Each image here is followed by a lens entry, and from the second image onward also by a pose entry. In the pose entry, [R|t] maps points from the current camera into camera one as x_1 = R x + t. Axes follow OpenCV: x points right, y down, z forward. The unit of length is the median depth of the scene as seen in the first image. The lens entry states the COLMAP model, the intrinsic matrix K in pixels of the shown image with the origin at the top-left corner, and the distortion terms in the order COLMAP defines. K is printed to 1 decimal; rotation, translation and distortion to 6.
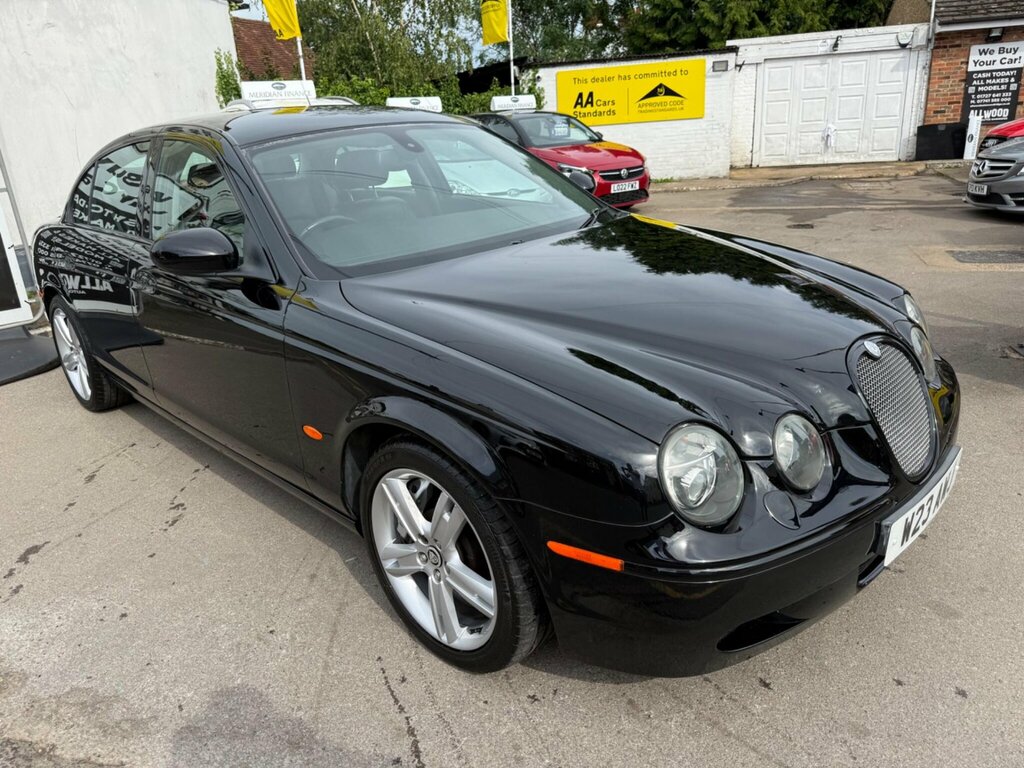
lens RADIAL K [[724.6, 0, 508.1], [0, 724.6, 386.6], [0, 0, 1]] dist [-0.001802, -0.004182]
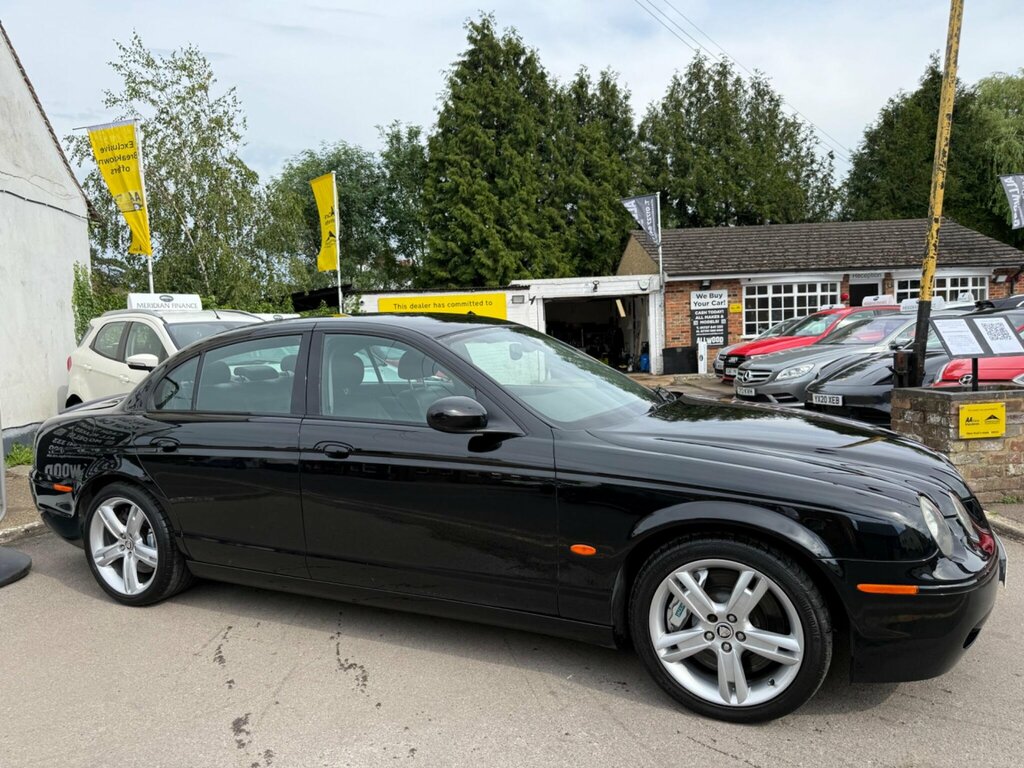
lens RADIAL K [[707.4, 0, 506.2], [0, 707.4, 387.9], [0, 0, 1]] dist [0.102283, -0.157933]
pose [[0.942427, -0.002723, 0.334402, -0.118656], [0.098279, 0.958064, -0.269173, 0.016448], [-0.319646, 0.286540, 0.903173, -0.022346]]
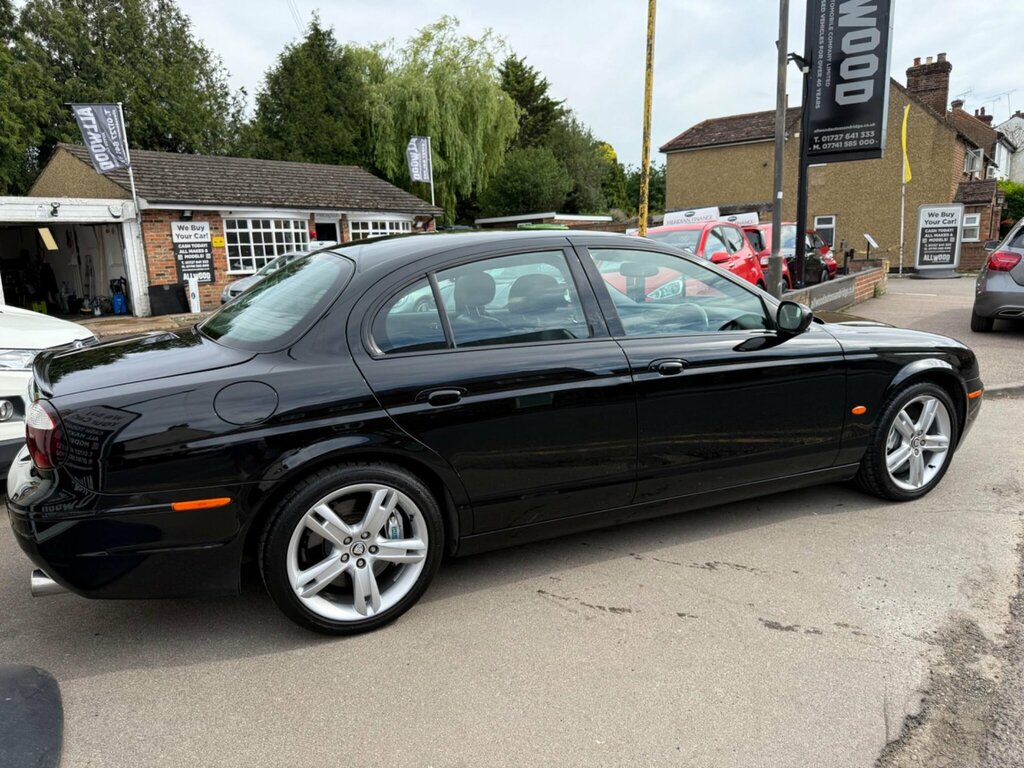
lens RADIAL K [[717.3, 0, 501.9], [0, 717.3, 390.2], [0, 0, 1]] dist [0.039441, -0.058189]
pose [[0.357735, -0.133279, 0.924263, -0.308425], [0.331540, 0.943410, 0.007717, -0.039323], [-0.872987, 0.303670, 0.381678, 0.156893]]
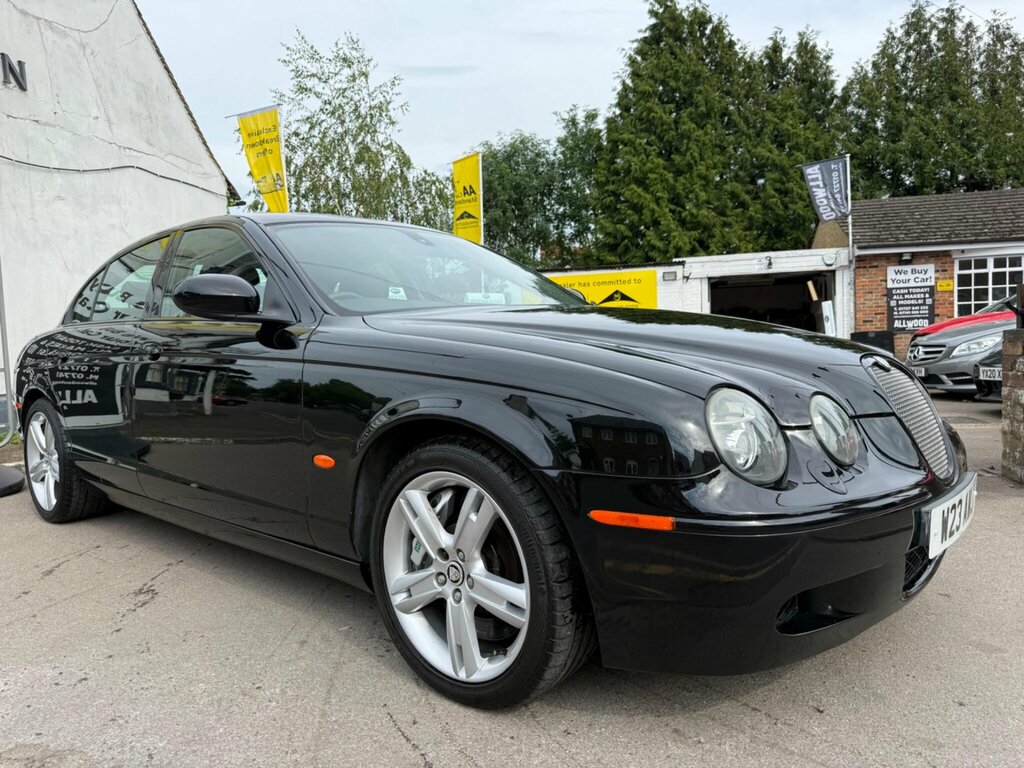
lens RADIAL K [[723.2, 0, 513.4], [0, 723.2, 387.4], [0, 0, 1]] dist [0.003941, -0.011815]
pose [[0.997858, 0.020981, 0.061962, -0.011772], [-0.002494, 0.958686, -0.284454, 0.035394], [-0.065370, 0.283690, 0.956685, 0.005100]]
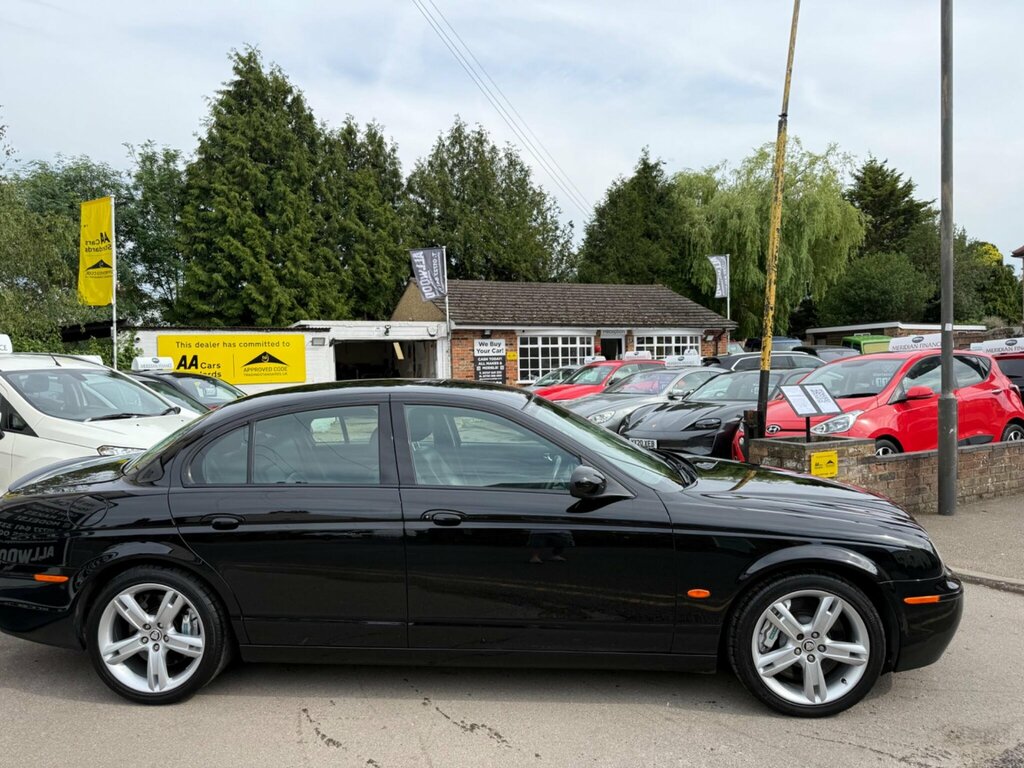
lens RADIAL K [[704.1, 0, 508.2], [0, 704.1, 381.2], [0, 0, 1]] dist [0.100182, -0.146266]
pose [[0.751186, 0.030210, 0.659398, -0.229107], [0.199408, 0.941894, -0.270318, -0.004477], [-0.629250, 0.334549, 0.701514, 0.008550]]
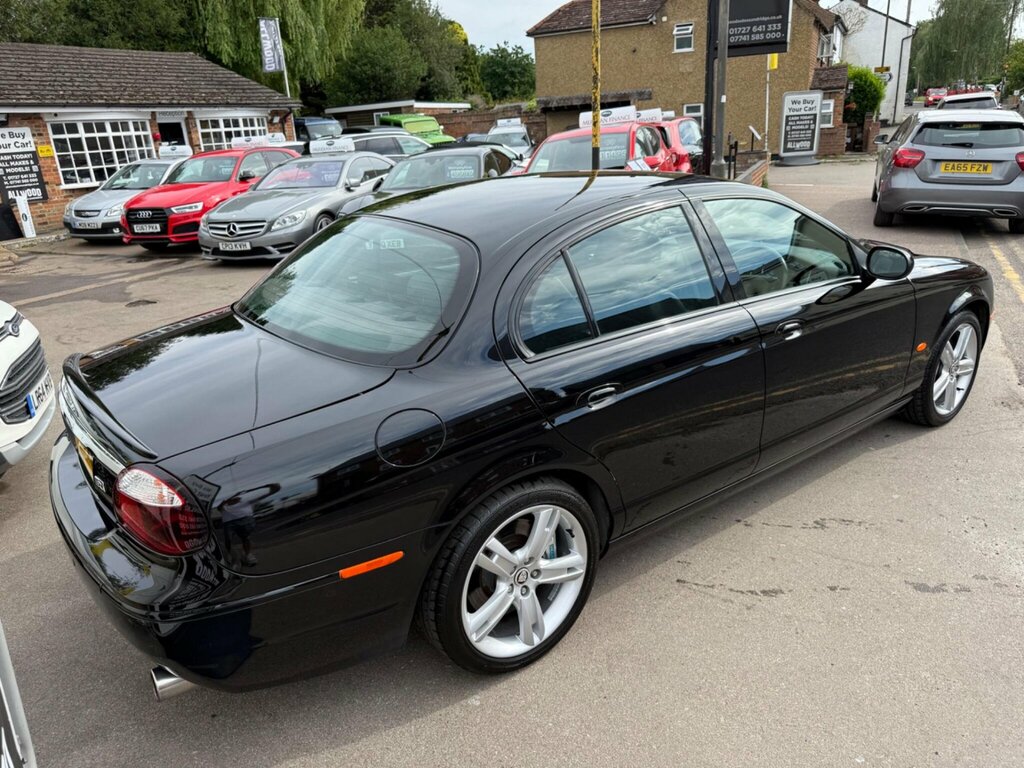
lens RADIAL K [[724.6, 0, 508.1], [0, 724.6, 386.6], [0, 0, 1]] dist [-0.001802, -0.004182]
pose [[0.150850, -0.284555, 0.946717, -0.299385], [0.383712, 0.899443, 0.209205, -0.084774], [-0.911049, 0.331708, 0.244868, 0.219301]]
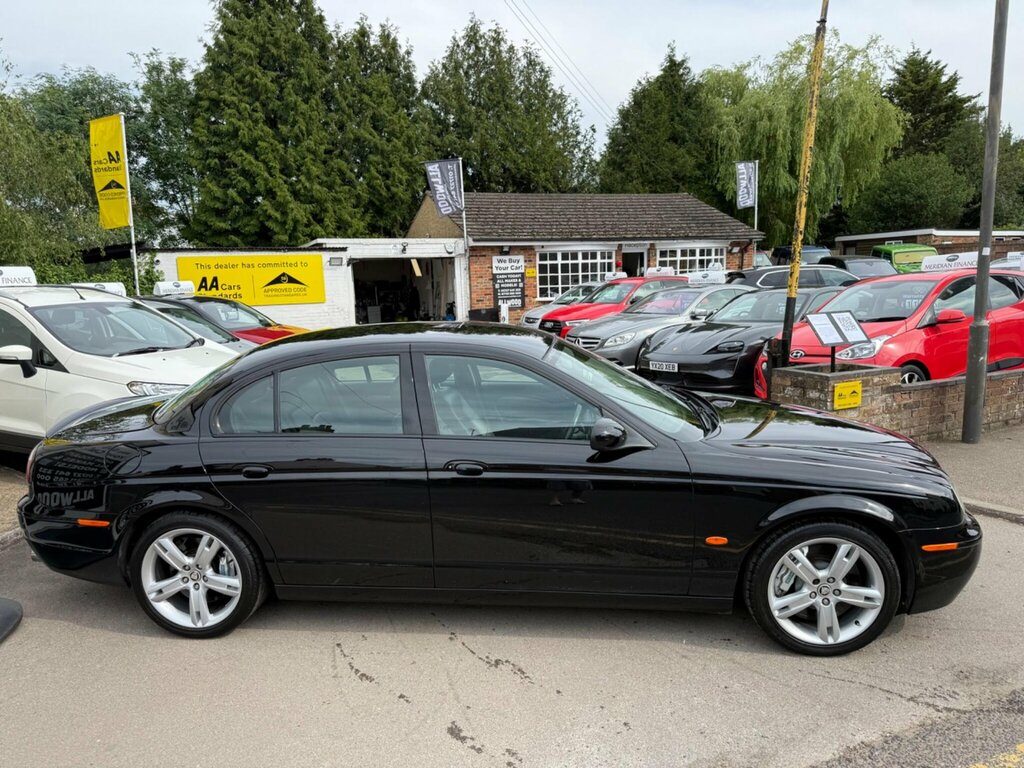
lens RADIAL K [[705.3, 0, 503.8], [0, 705.3, 377.5], [0, 0, 1]] dist [0.103226, -0.162382]
pose [[0.772690, -0.053437, 0.632531, -0.229054], [0.199514, 0.966397, -0.162082, -0.017040], [-0.602615, 0.251438, 0.757387, 0.005165]]
